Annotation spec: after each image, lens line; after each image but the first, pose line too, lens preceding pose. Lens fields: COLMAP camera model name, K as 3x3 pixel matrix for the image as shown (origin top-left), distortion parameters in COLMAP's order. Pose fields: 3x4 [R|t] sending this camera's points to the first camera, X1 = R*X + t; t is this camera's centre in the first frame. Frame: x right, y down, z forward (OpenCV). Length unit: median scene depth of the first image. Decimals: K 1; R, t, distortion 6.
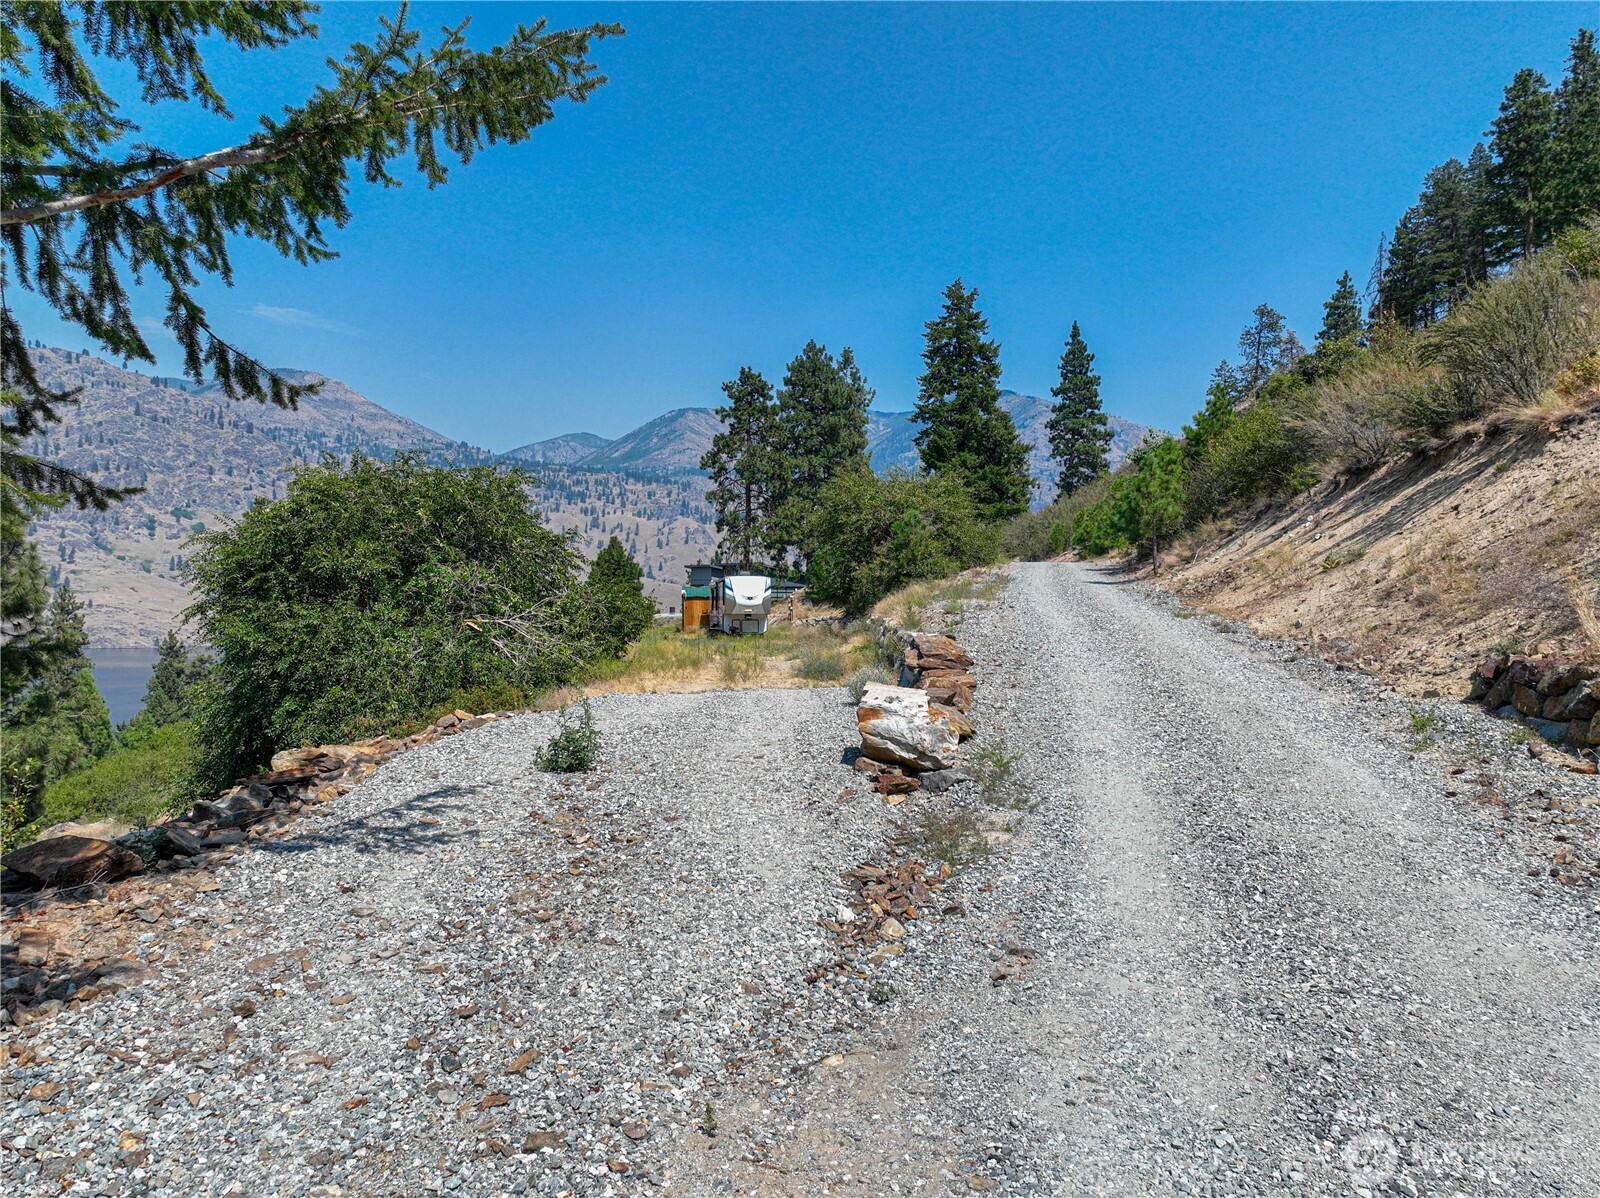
lens RADIAL K [[1128.4, 0, 811.0], [0, 1128.4, 597.0], [0, 0, 1]] dist [-0.002114, 0.018292]
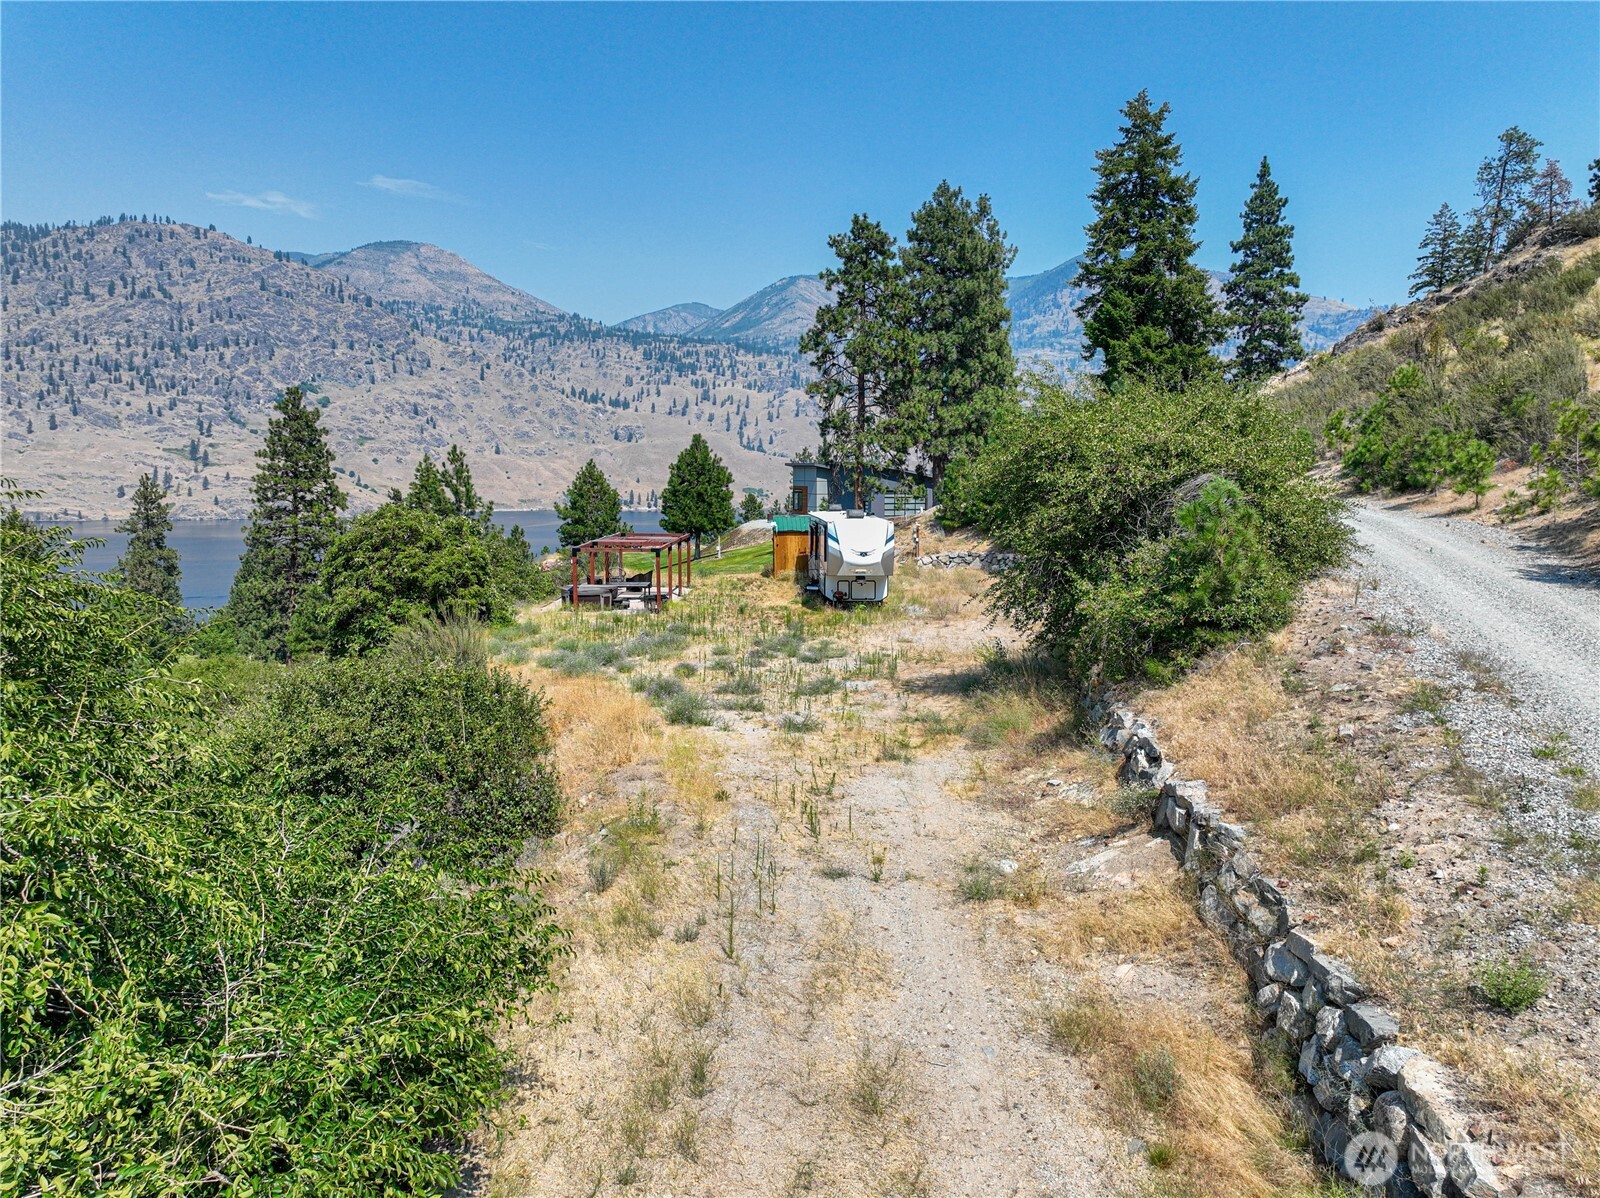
lens RADIAL K [[1128.4, 0, 808.5], [0, 1128.4, 598.1], [0, 0, 1]] dist [-0.002114, 0.018292]
pose [[0.994985, 0.014288, -0.098998, -0.007823], [-0.003006, 0.993569, 0.113193, -0.019881], [0.099978, -0.112327, 0.988629, 0.128562]]
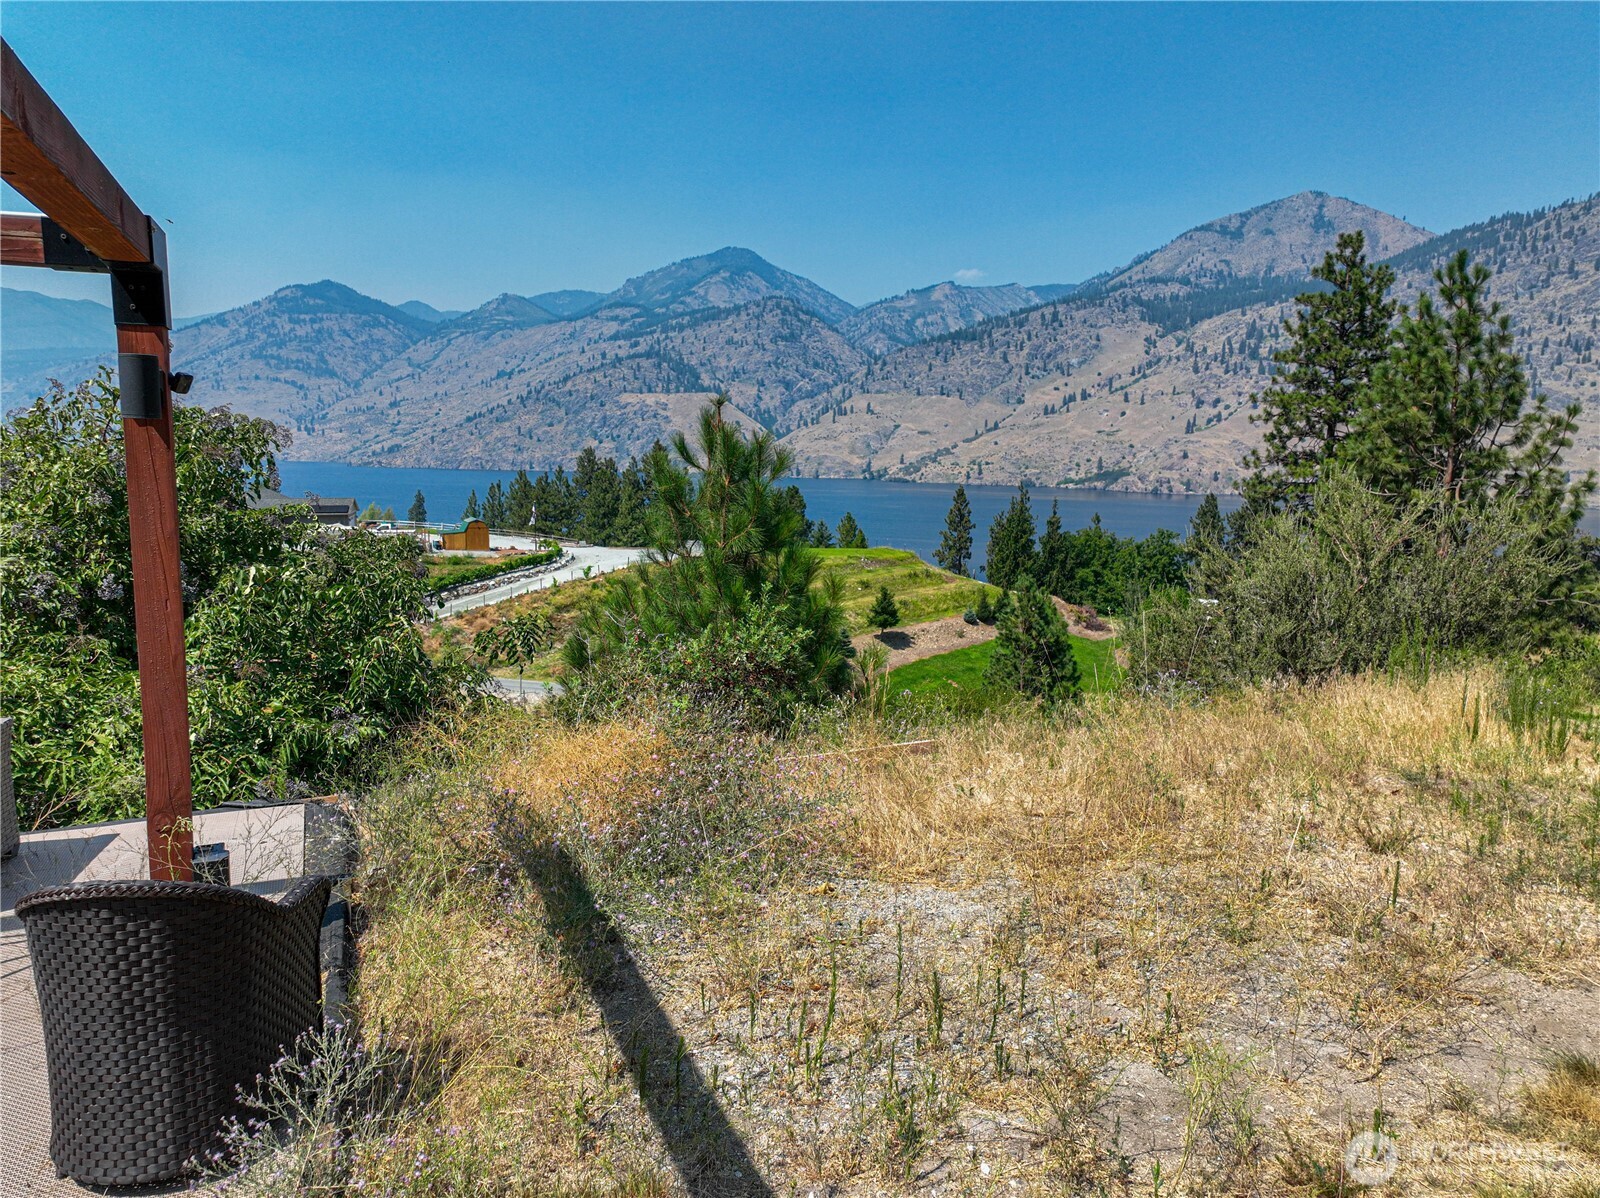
lens RADIAL K [[1128.4, 0, 804.5], [0, 1128.4, 594.9], [0, 0, 1]] dist [-0.002114, 0.018292]
pose [[0.316910, 0.122306, -0.940537, -0.069572], [-0.006072, 0.991892, 0.126939, 0.003871], [0.948436, -0.034518, 0.315083, 0.465932]]
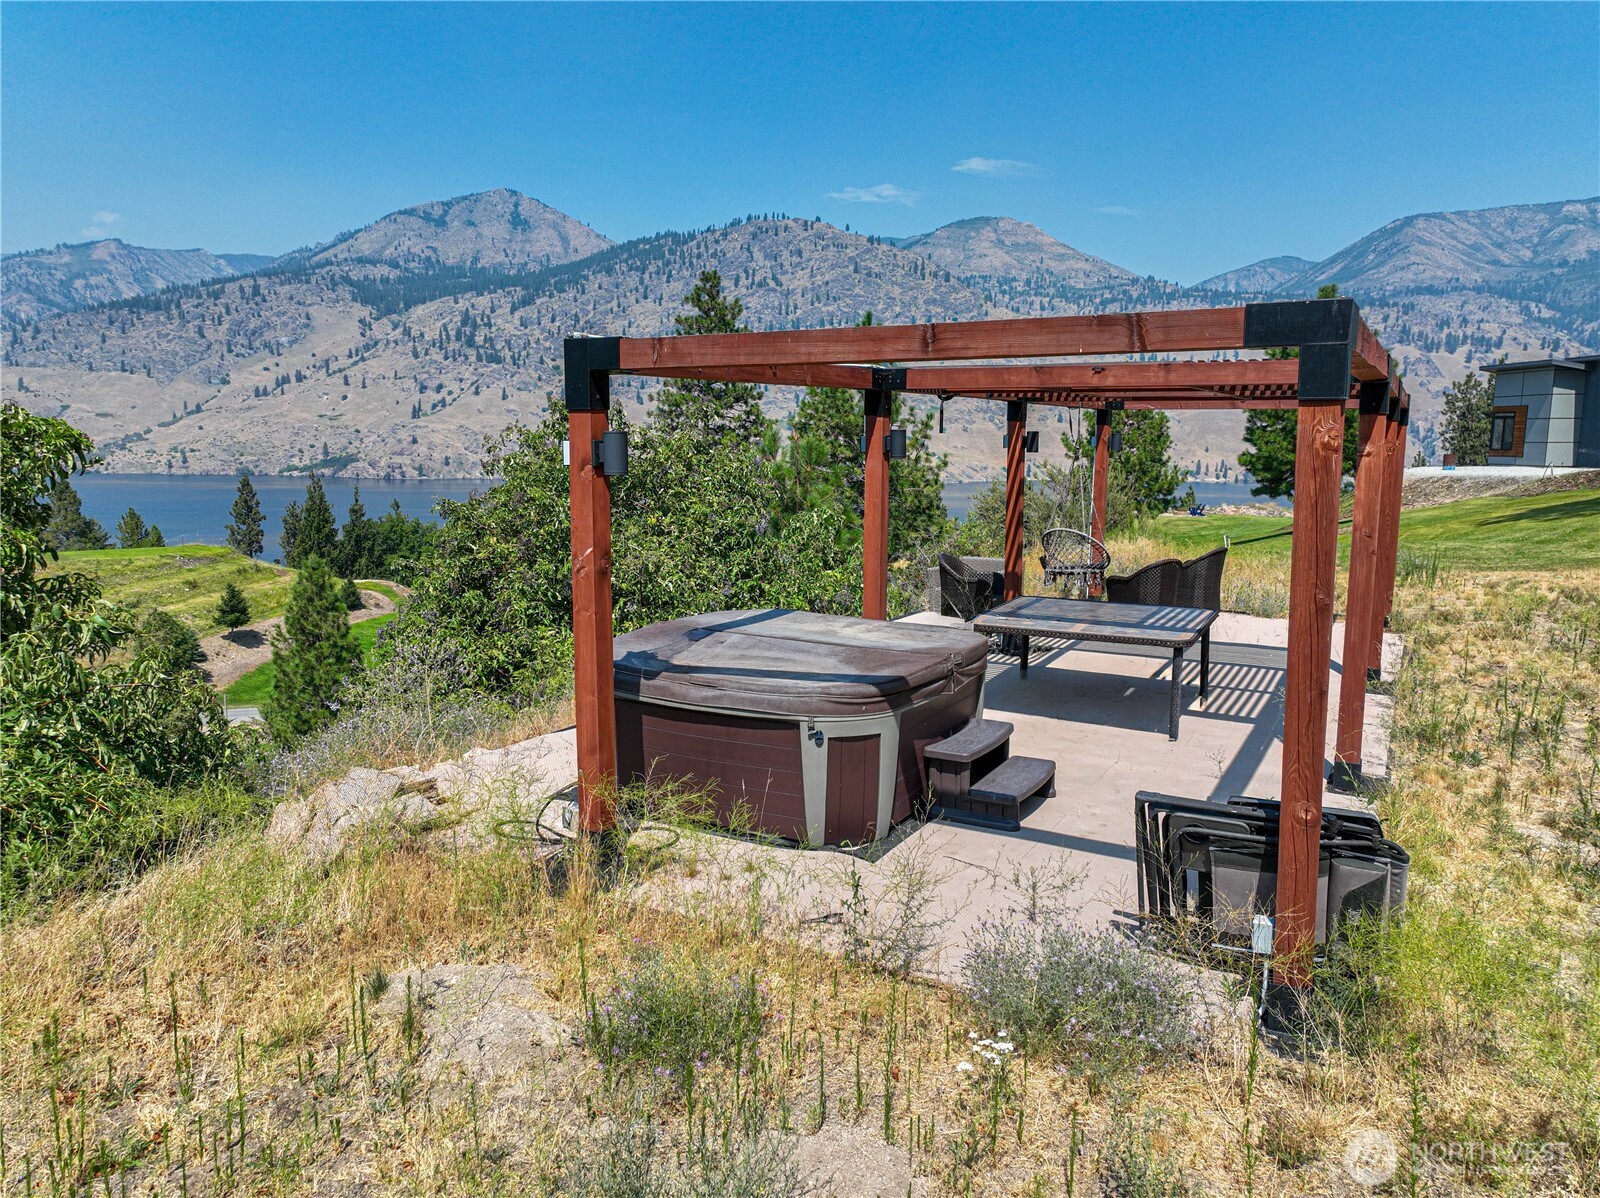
lens RADIAL K [[1128.4, 0, 805.5], [0, 1128.4, 594.7], [0, 0, 1]] dist [-0.002114, 0.018292]
pose [[0.831714, 0.077849, -0.549719, -0.067725], [-0.002085, 0.990552, 0.137124, 0.002345], [0.555200, -0.112902, 0.824018, 0.372935]]
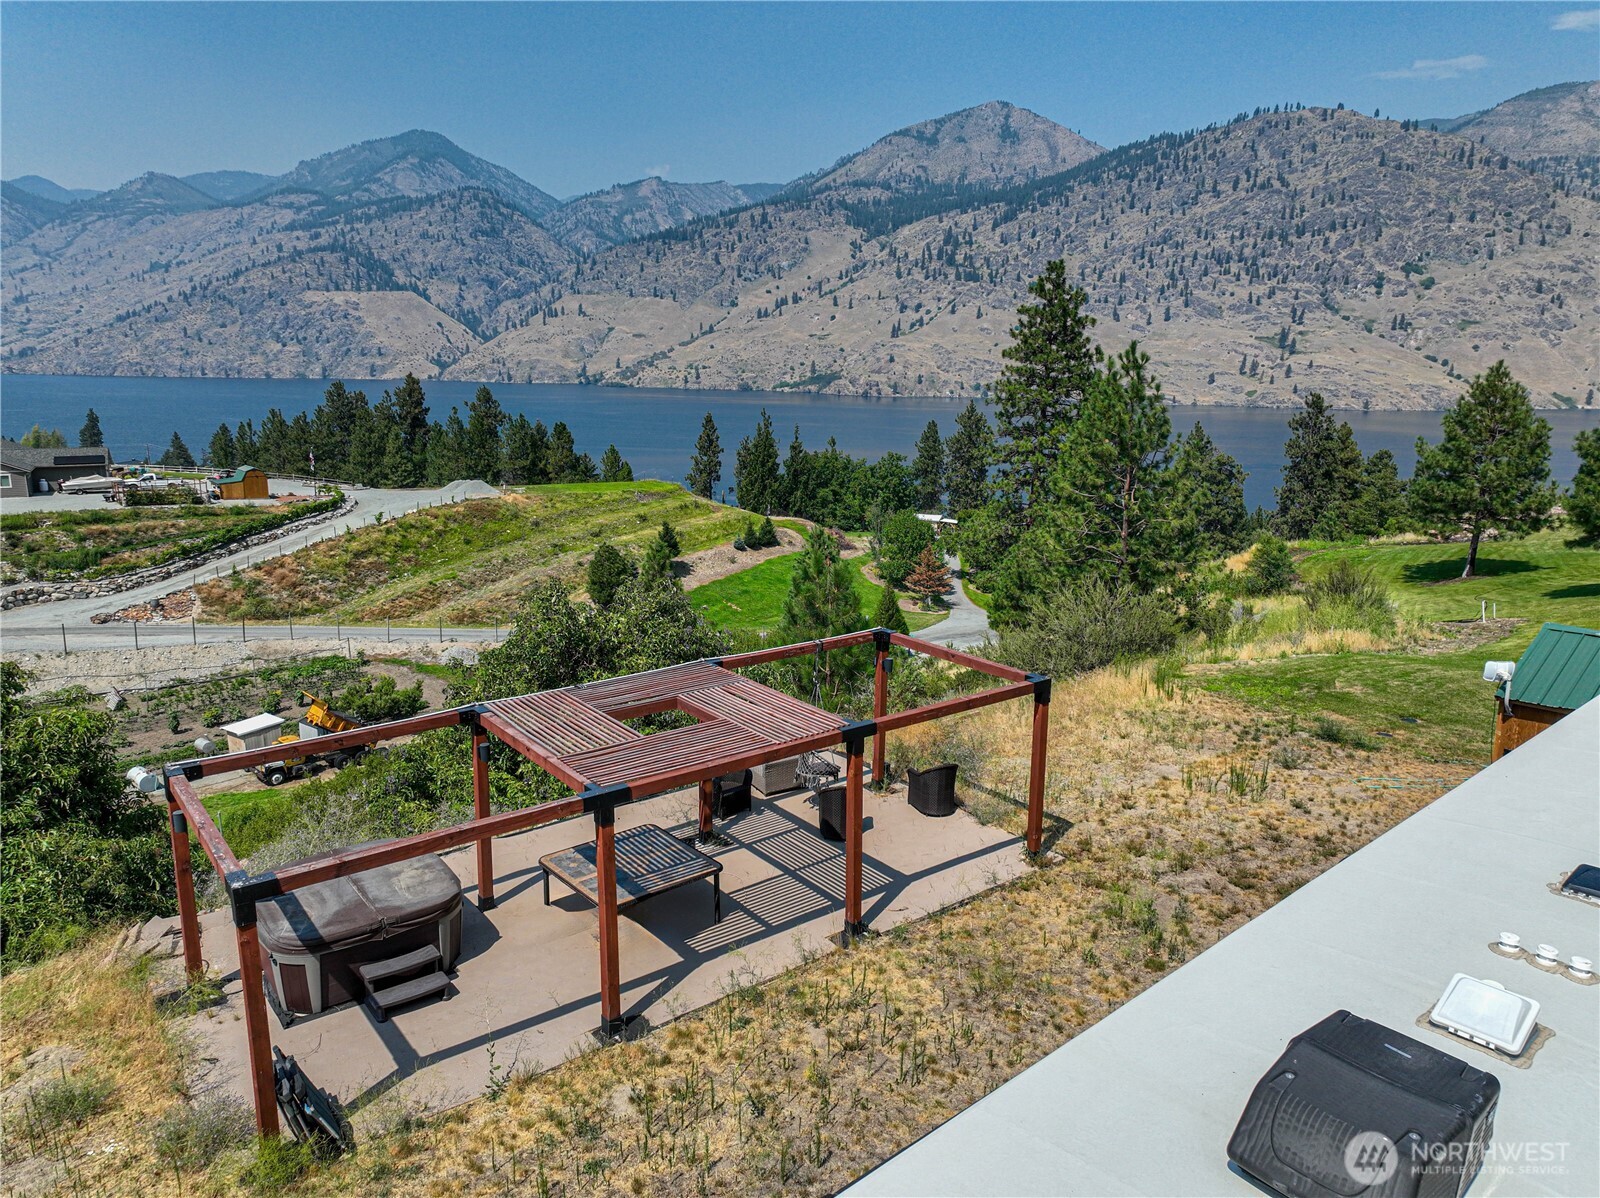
lens RADIAL K [[1128.4, 0, 805.3], [0, 1128.4, 592.7], [0, 0, 1]] dist [-0.002114, 0.018292]
pose [[0.541616, 0.176785, -0.821827, -0.011531], [-0.003993, 0.978166, 0.207785, -0.027346], [0.840617, -0.109258, 0.530496, 0.395258]]
